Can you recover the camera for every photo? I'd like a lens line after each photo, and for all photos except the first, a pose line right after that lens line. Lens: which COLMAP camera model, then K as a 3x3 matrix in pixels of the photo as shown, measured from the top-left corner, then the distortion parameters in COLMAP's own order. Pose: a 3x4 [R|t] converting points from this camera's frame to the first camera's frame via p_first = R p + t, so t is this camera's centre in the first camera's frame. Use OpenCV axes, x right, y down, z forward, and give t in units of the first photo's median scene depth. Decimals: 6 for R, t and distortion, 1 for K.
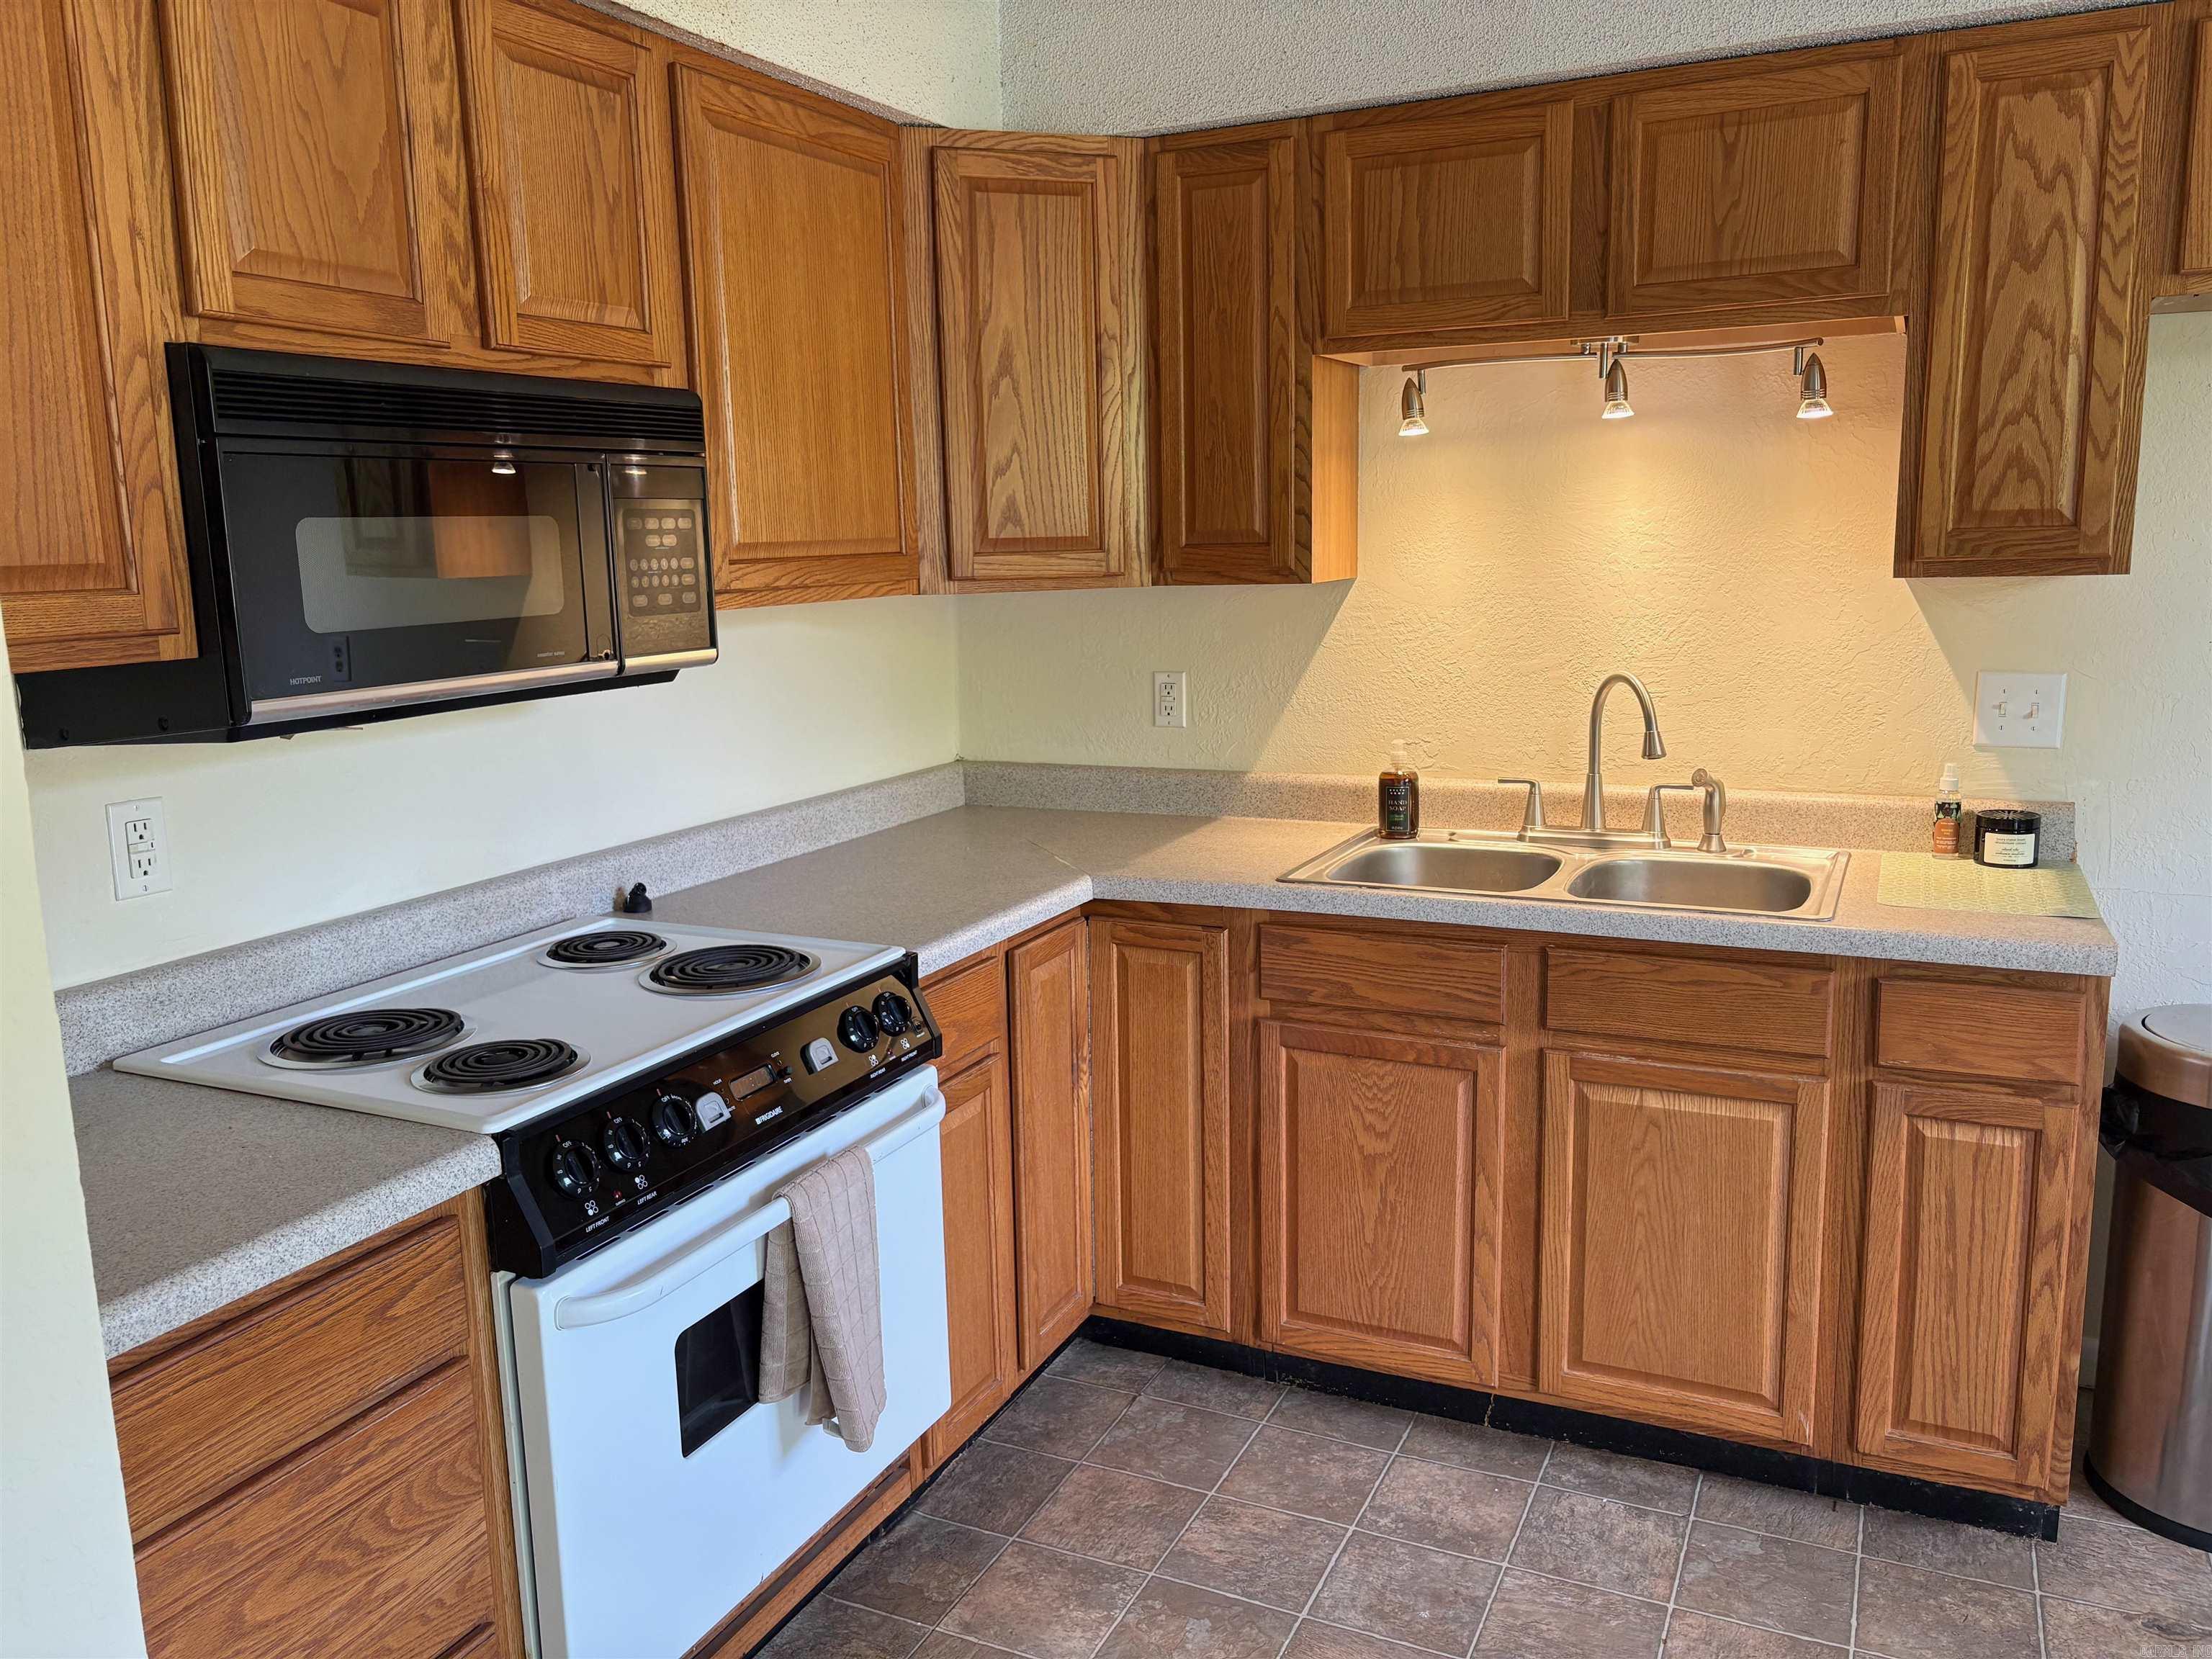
lens RADIAL K [[1687.4, 0, 1112.1], [0, 1687.4, 832.5], [0, 0, 1]] dist [0.051005, -0.046773]
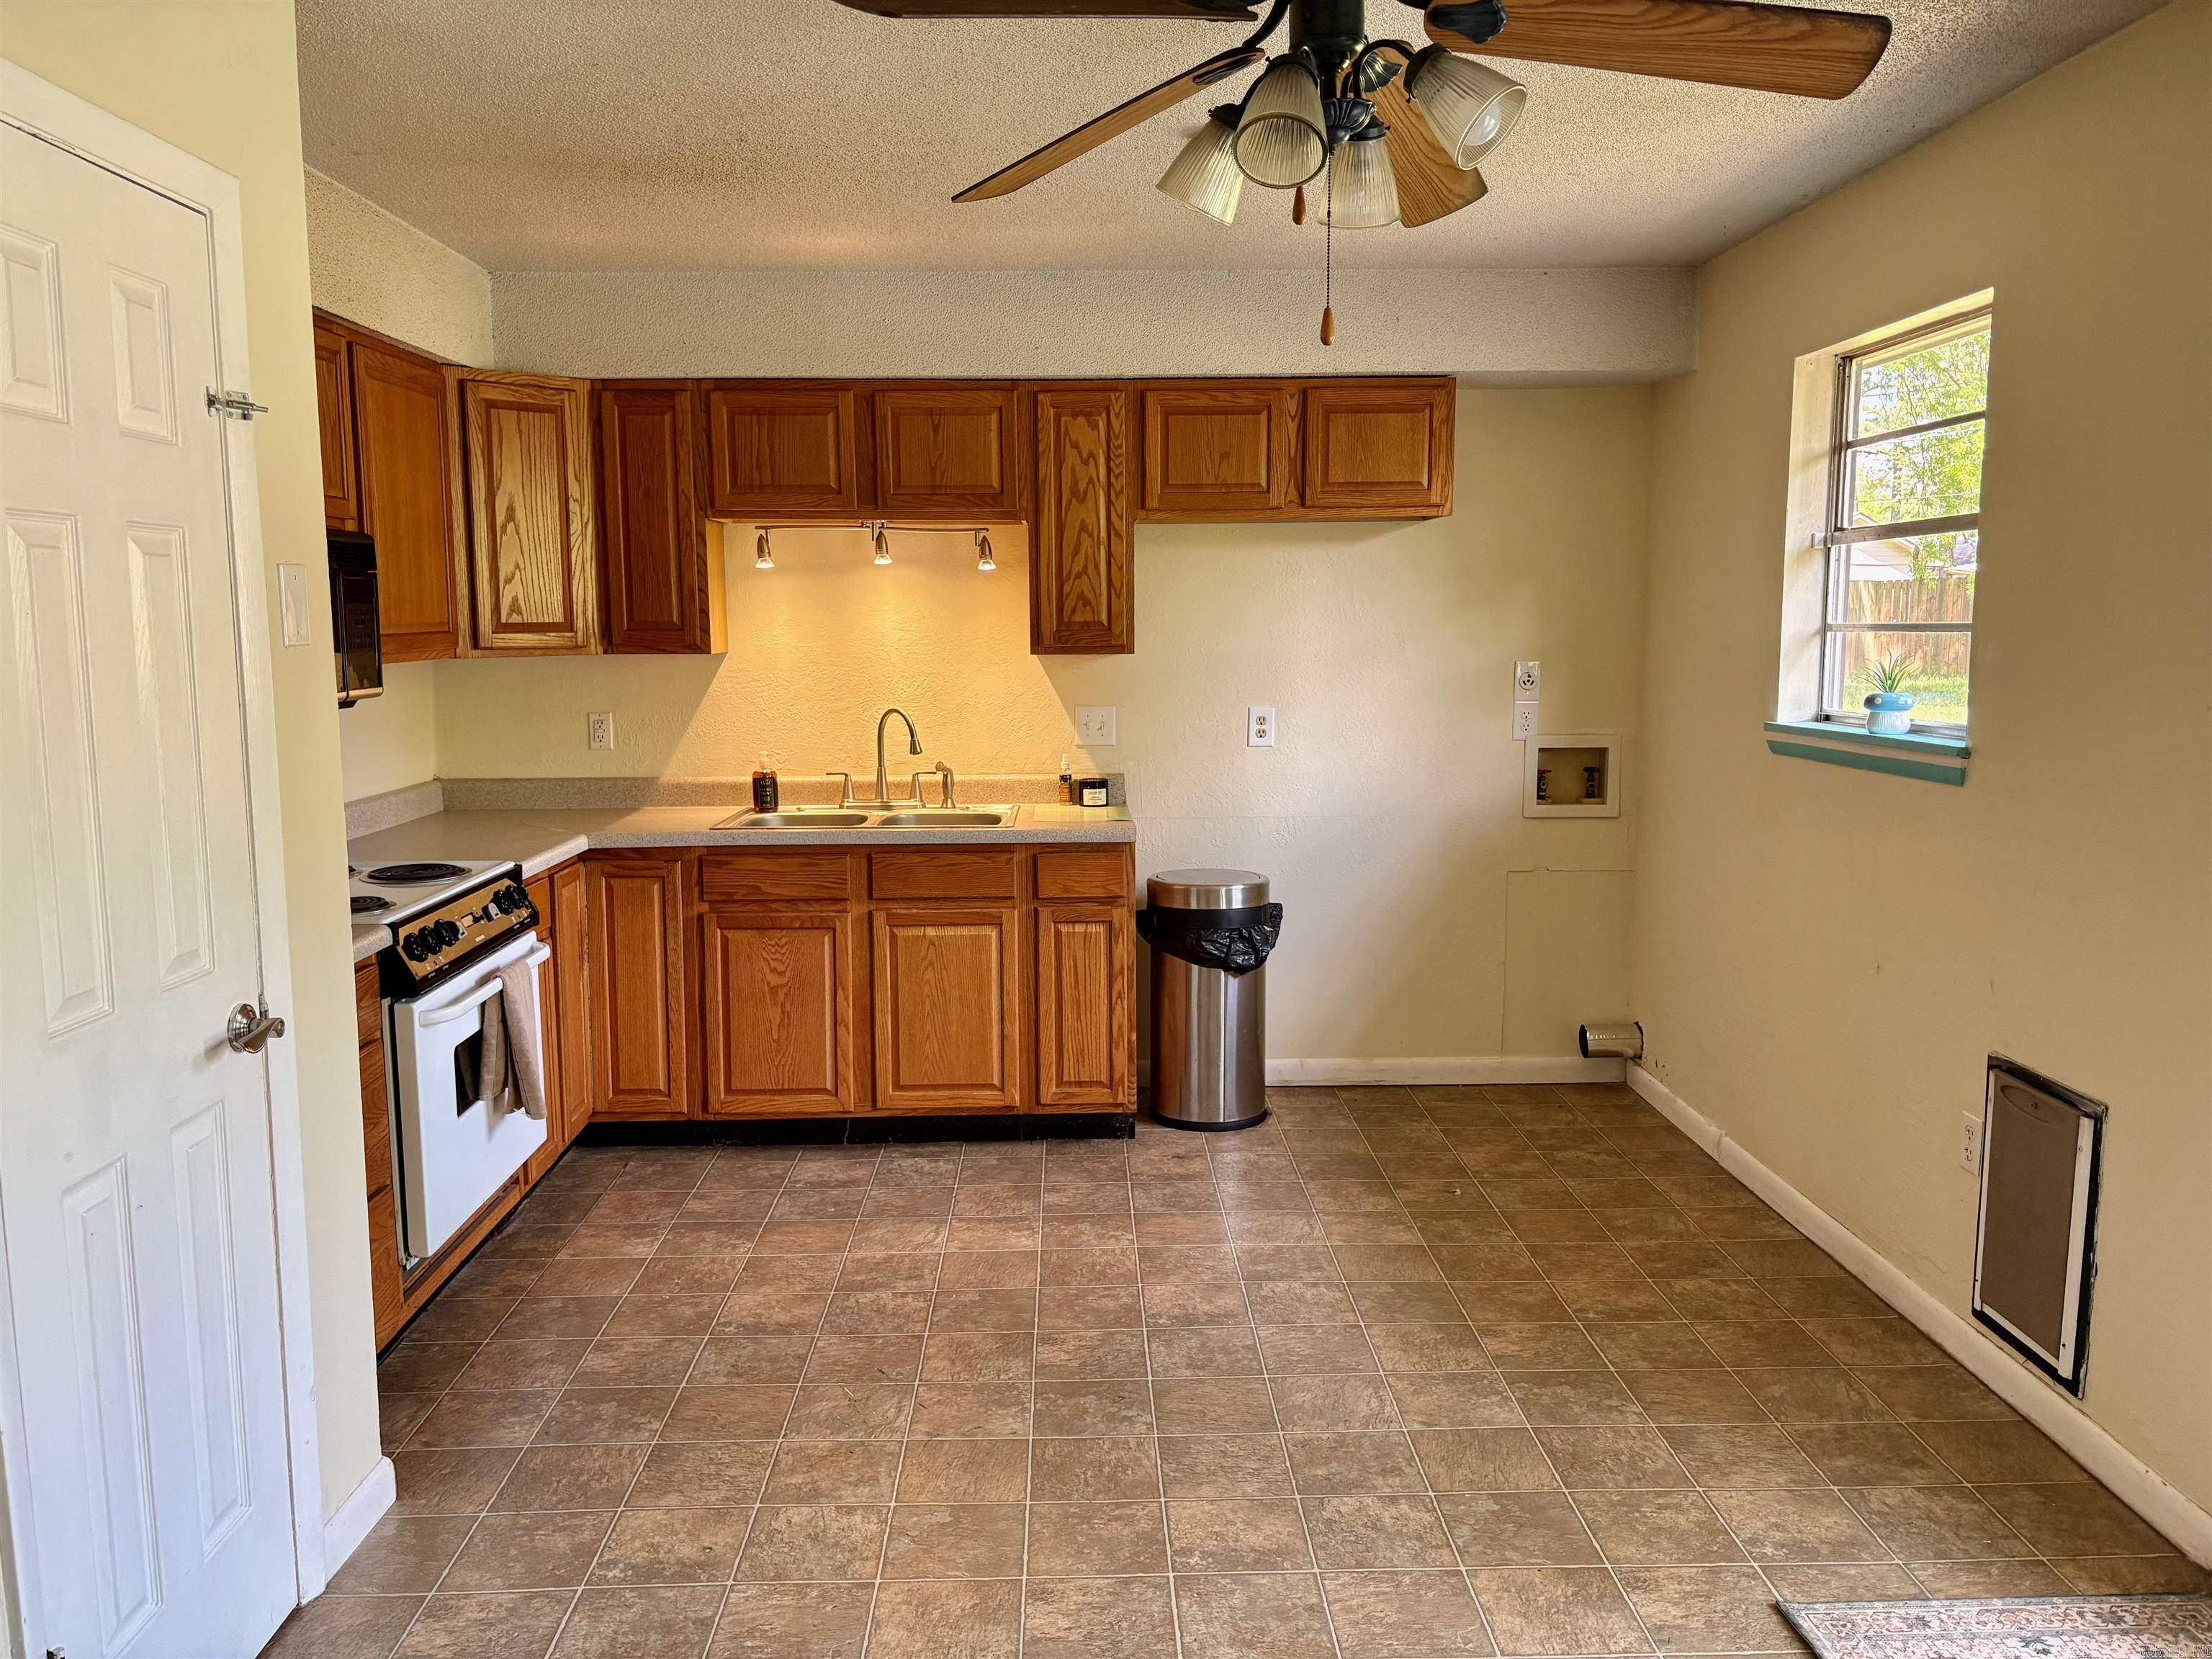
lens RADIAL K [[1687.4, 0, 1128.1], [0, 1687.4, 840.6], [0, 0, 1]] dist [0.051005, -0.046773]
pose [[0.888001, -0.041188, 0.457993, -0.321055], [0.064329, 0.997313, -0.035039, 0.132596], [-0.455319, 0.060577, 0.888265, -0.721477]]
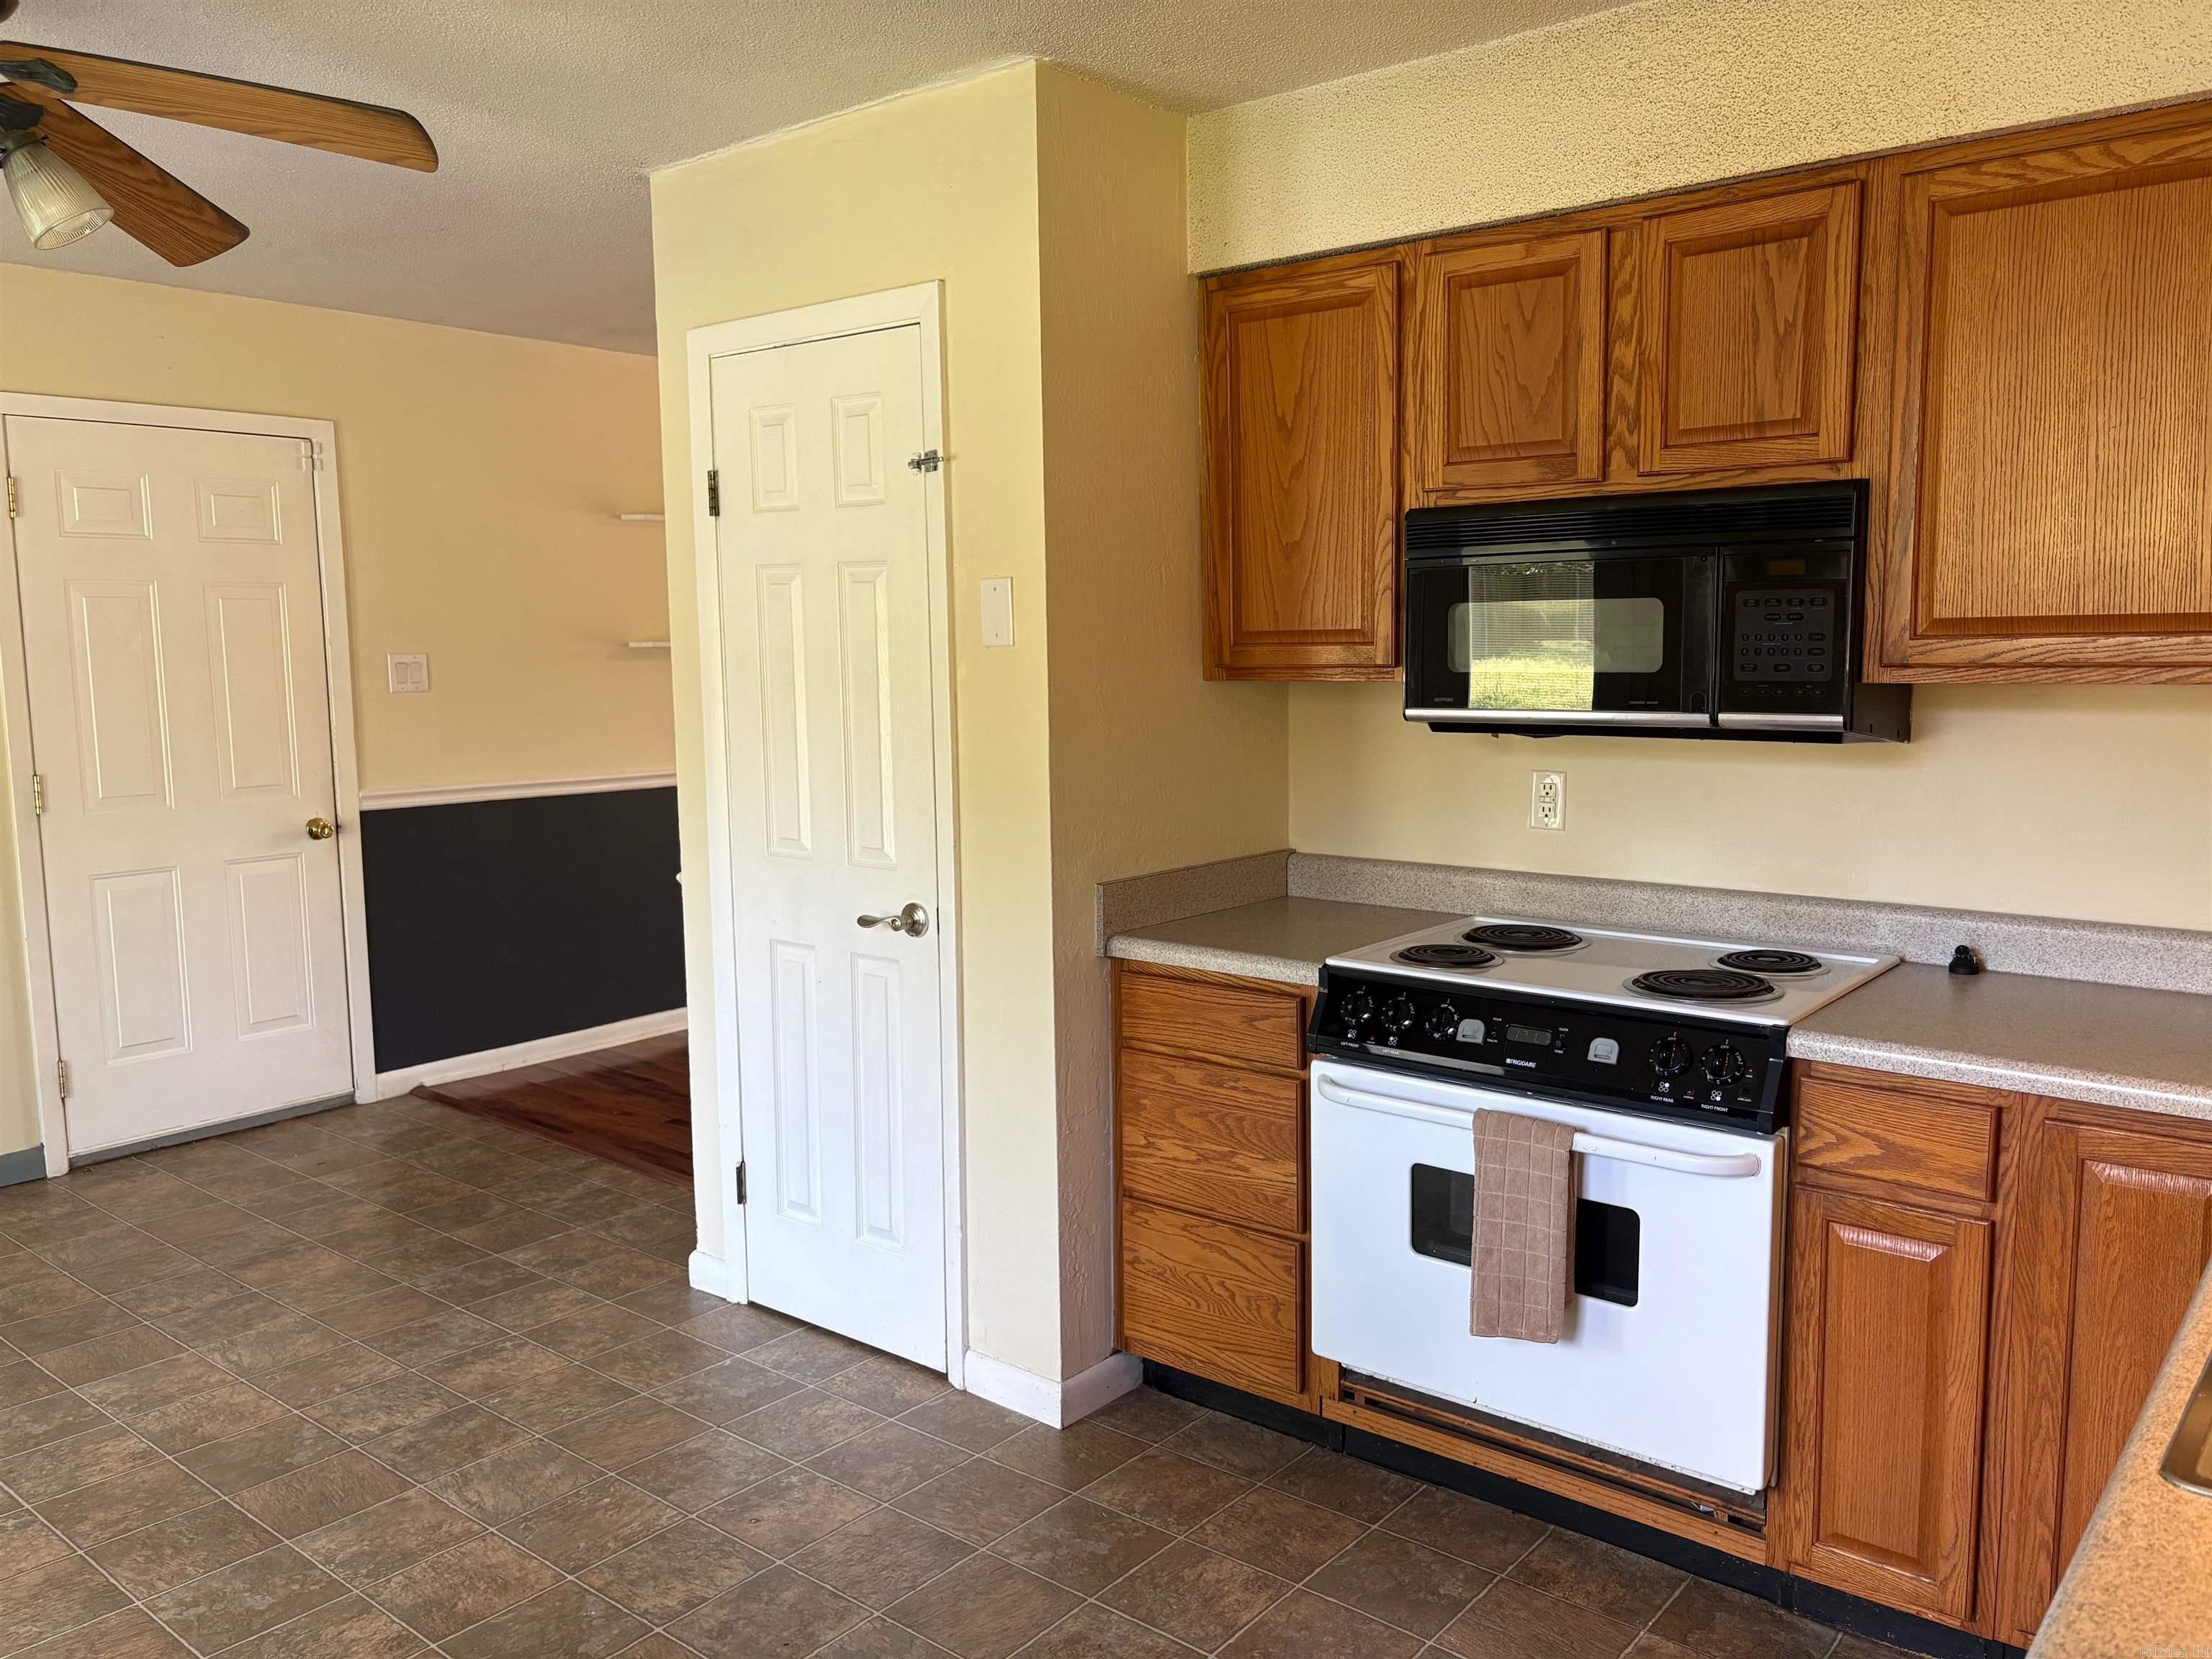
lens RADIAL K [[1687.4, 0, 1107.9], [0, 1687.4, 839.8], [0, 0, 1]] dist [0.051005, -0.046773]
pose [[-0.246464, 0.143647, -0.958447, 0.815526], [-0.157752, 0.969819, 0.185918, -0.141154], [0.956227, 0.197019, -0.216365, 0.709064]]
